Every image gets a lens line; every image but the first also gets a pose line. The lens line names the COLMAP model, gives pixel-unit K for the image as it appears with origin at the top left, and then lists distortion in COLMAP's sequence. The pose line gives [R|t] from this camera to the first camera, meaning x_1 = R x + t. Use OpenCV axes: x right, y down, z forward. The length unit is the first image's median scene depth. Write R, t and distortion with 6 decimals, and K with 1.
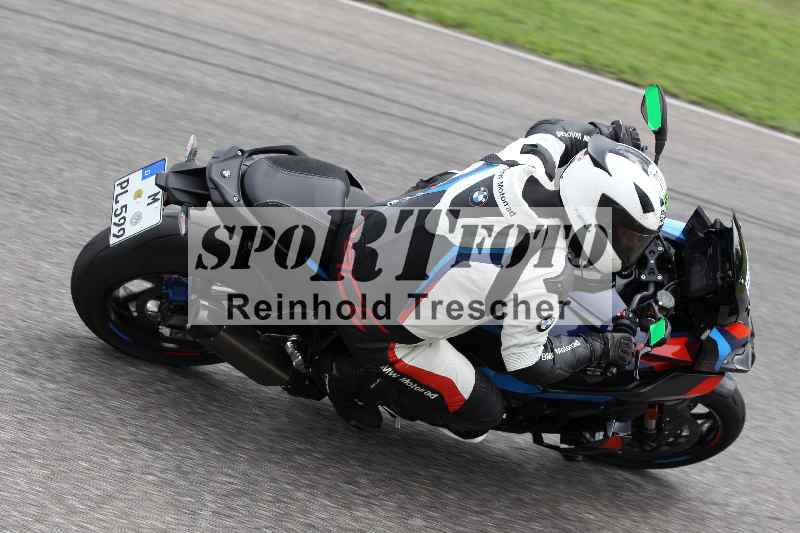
lens RADIAL K [[3150.0, 0, 400.0], [0, 3150.0, 266.5], [0, 0, 1]] dist [1.753506, -101.490072]
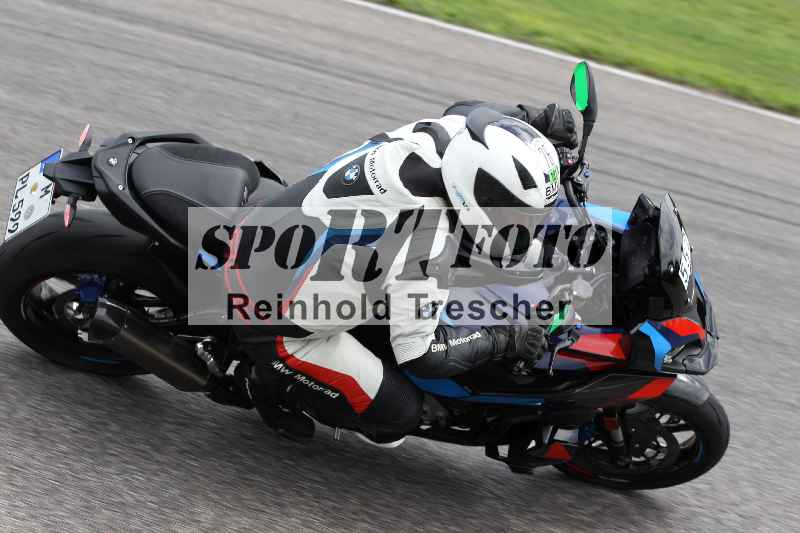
lens RADIAL K [[3150.0, 0, 400.0], [0, 3150.0, 266.5], [0, 0, 1]] dist [1.753506, -101.490072]
pose [[0.978313, -0.017652, -0.206376, 0.223310], [0.005835, 0.998315, -0.057730, 0.057004], [0.207048, 0.055274, 0.976768, 0.086444]]
